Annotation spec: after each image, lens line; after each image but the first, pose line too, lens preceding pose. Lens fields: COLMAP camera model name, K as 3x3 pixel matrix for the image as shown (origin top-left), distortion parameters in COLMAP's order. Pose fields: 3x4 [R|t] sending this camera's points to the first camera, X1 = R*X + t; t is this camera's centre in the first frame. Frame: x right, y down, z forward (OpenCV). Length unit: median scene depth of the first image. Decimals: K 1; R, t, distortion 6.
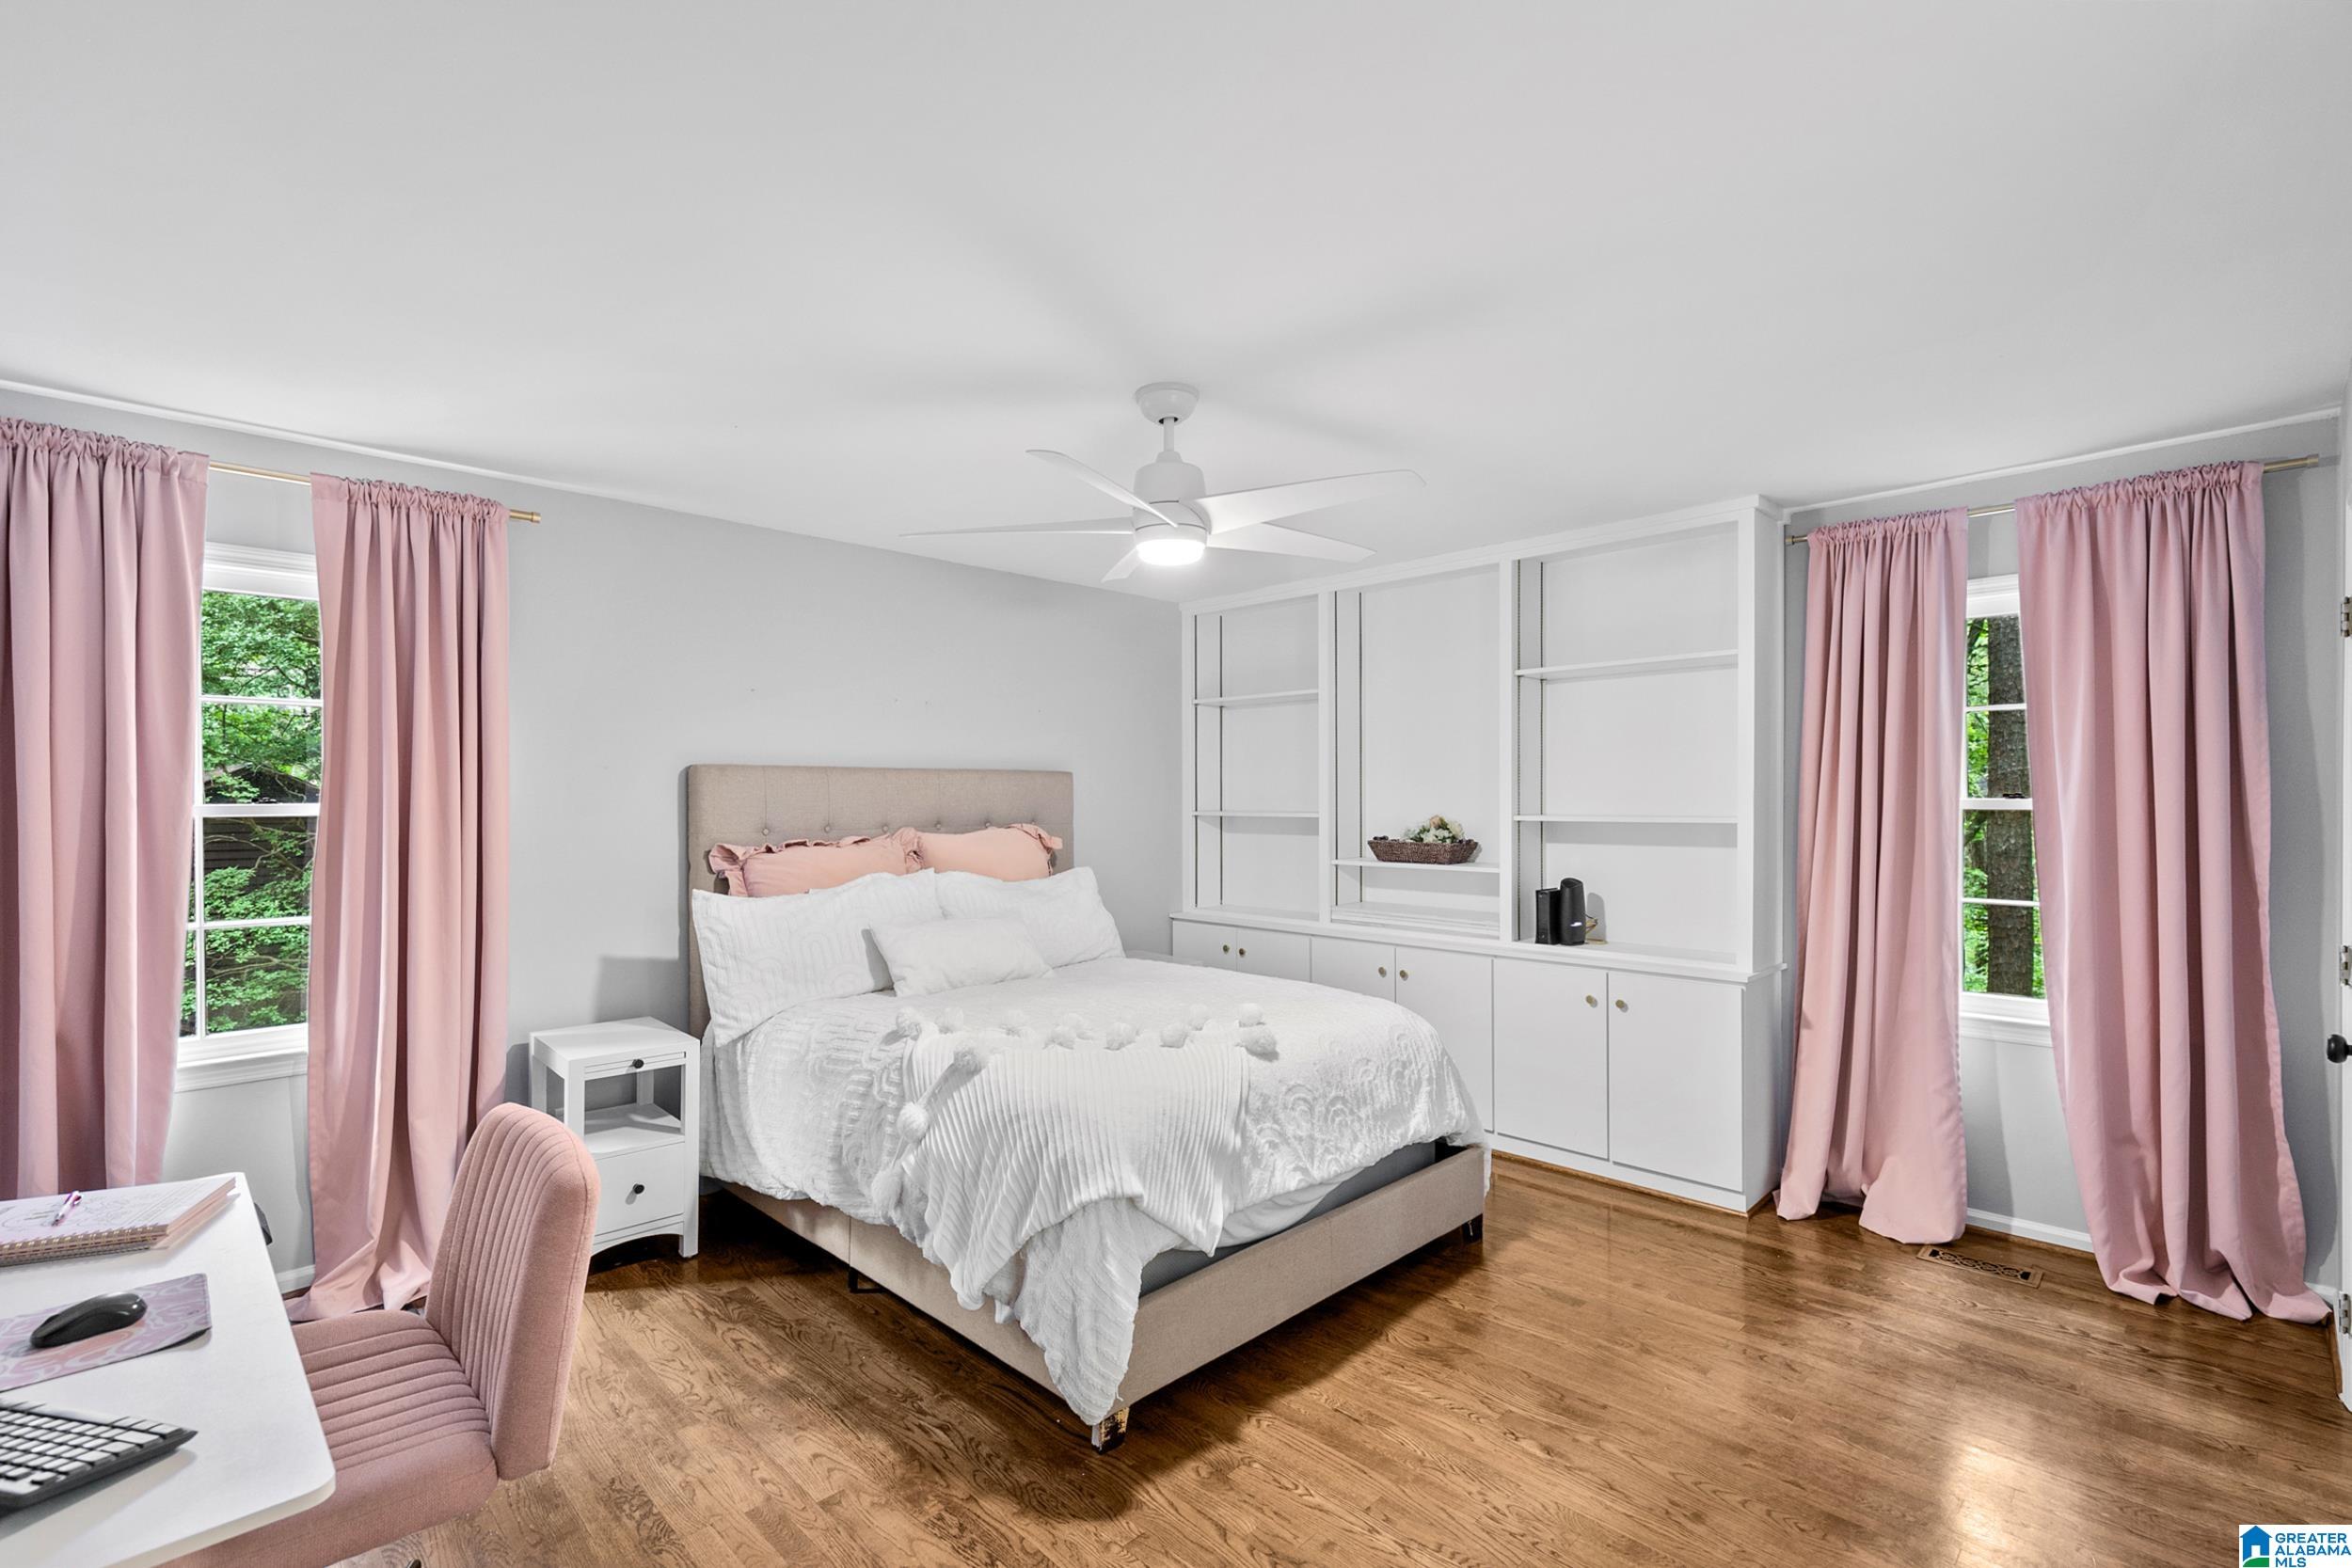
lens RADIAL K [[1055.2, 0, 1186.6], [0, 1055.2, 792.7], [0, 0, 1]] dist [0.007103, 0.000179]
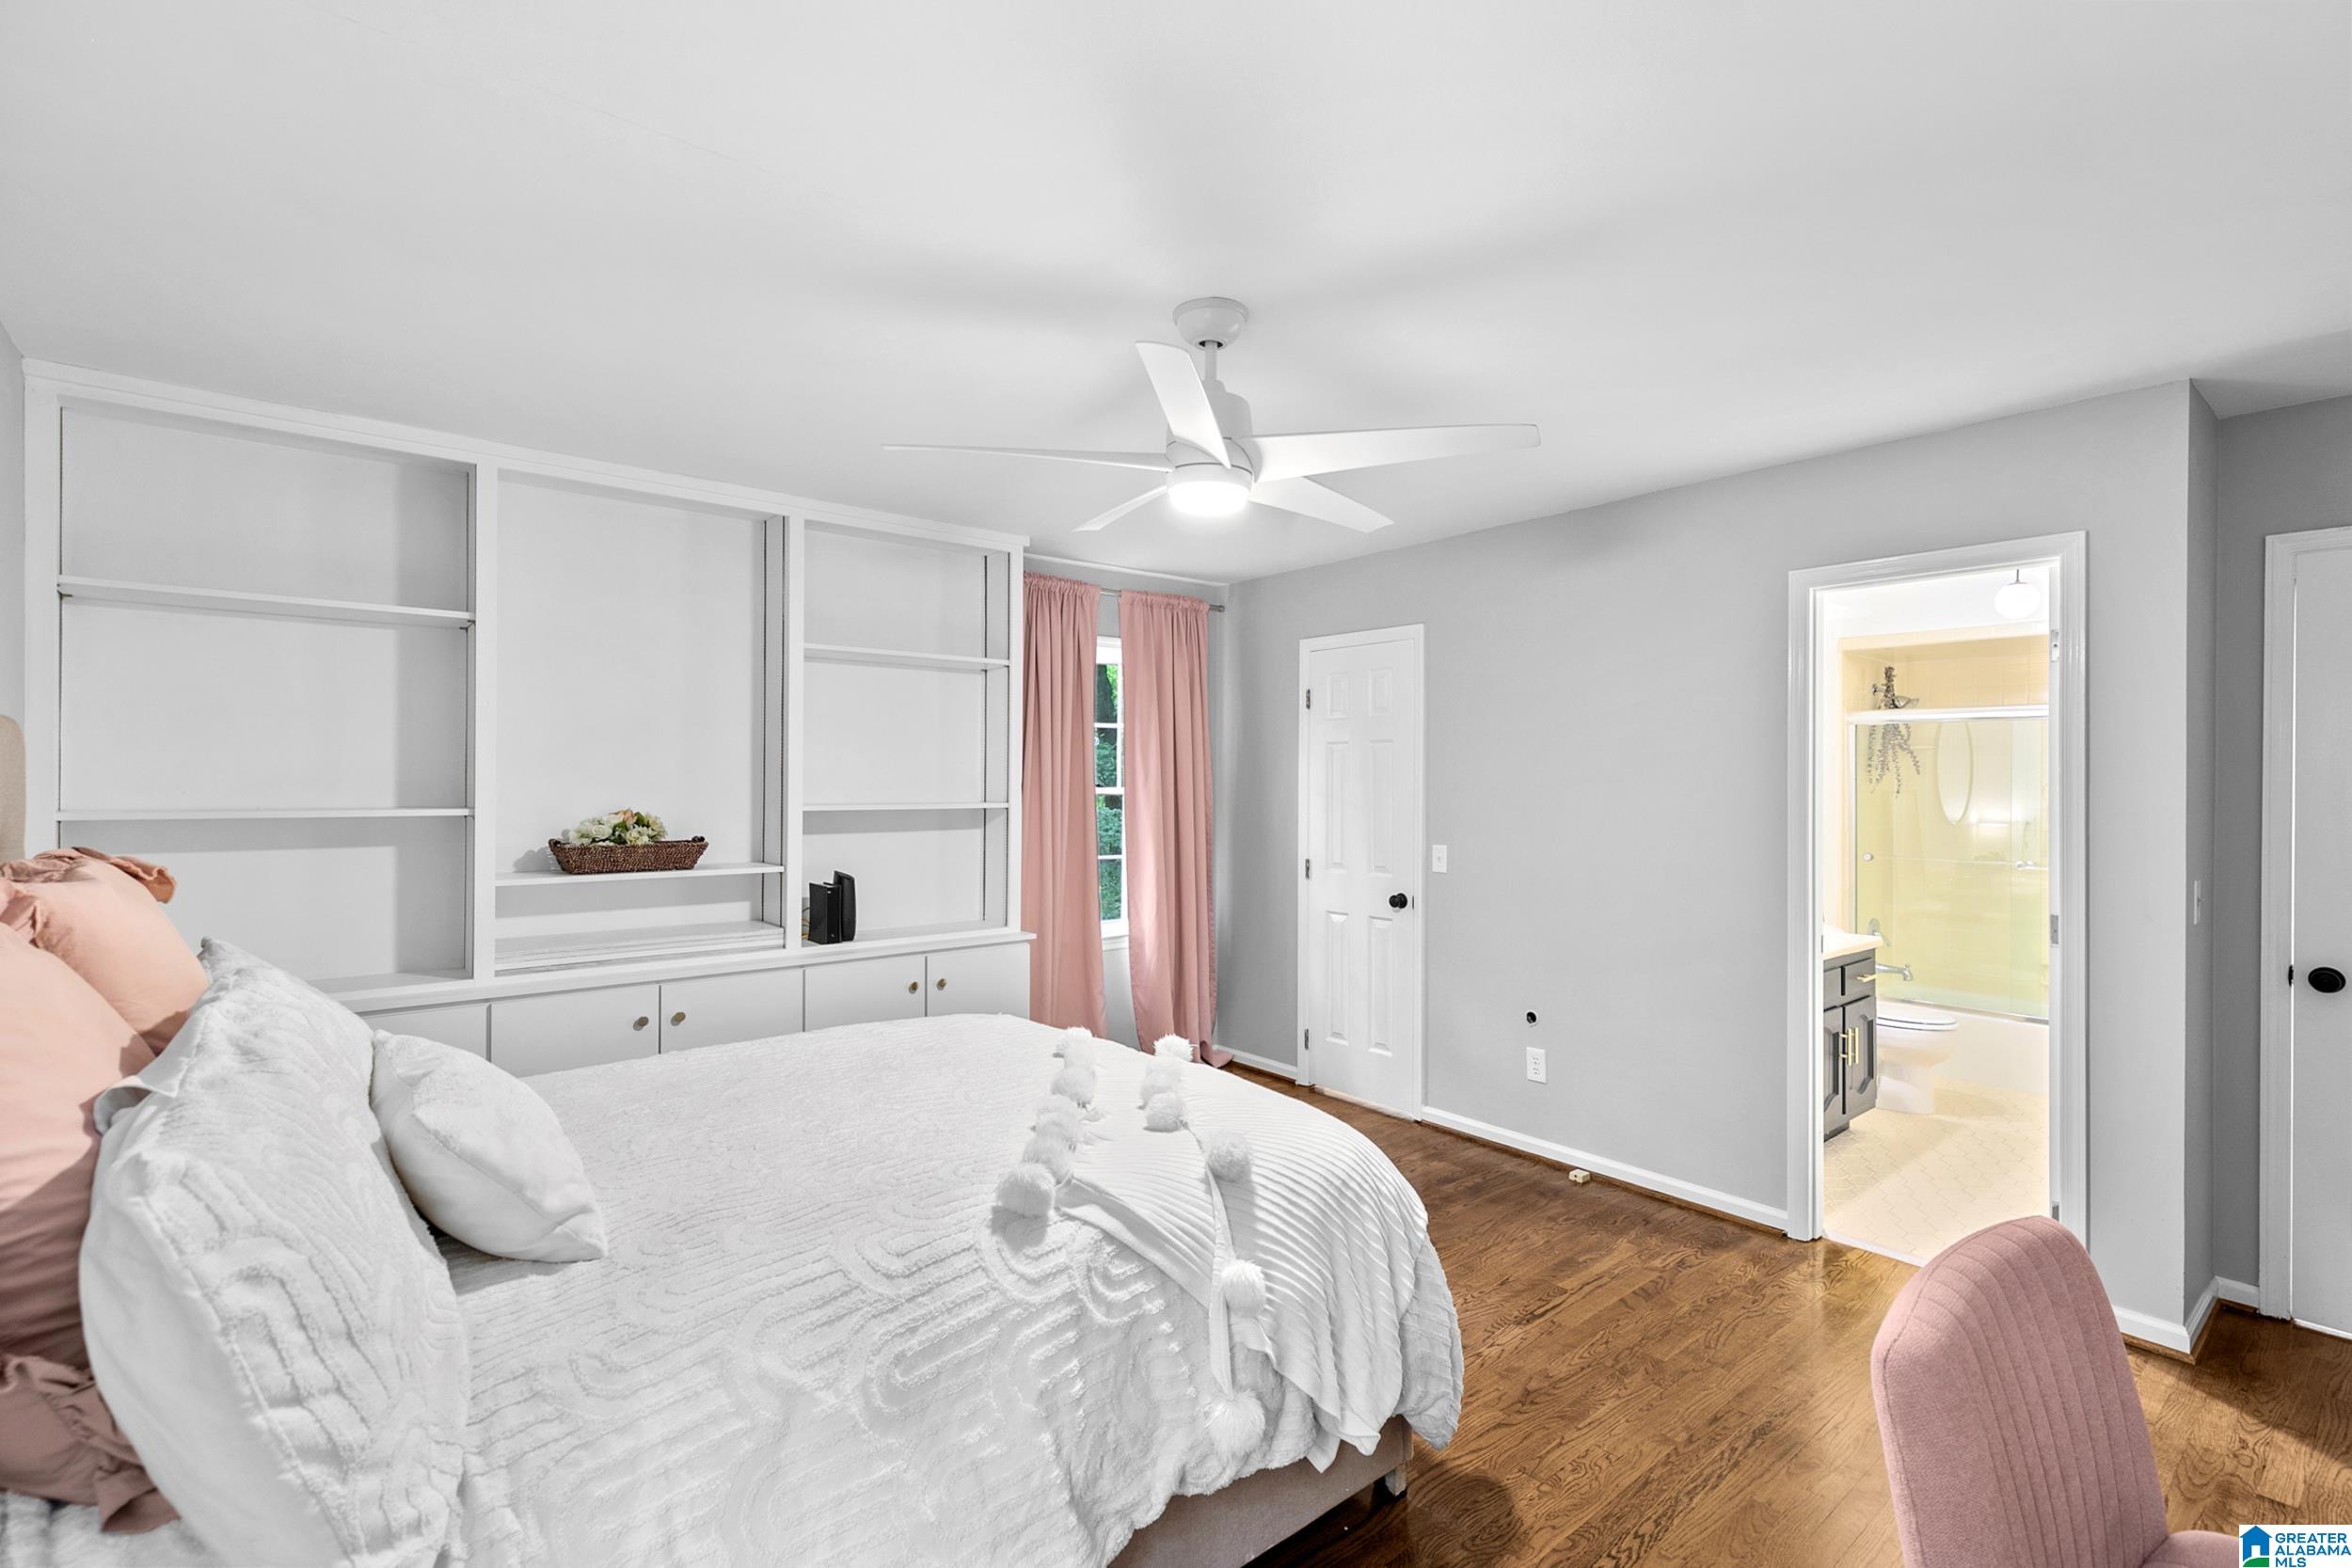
lens RADIAL K [[1055.2, 0, 1186.6], [0, 1055.2, 792.7], [0, 0, 1]] dist [0.007103, 0.000179]
pose [[0.082579, -0.001332, 0.996584, -0.703650], [-0.005116, 0.999985, 0.001761, 0.009829], [-0.996571, -0.005244, 0.082571, 0.770904]]
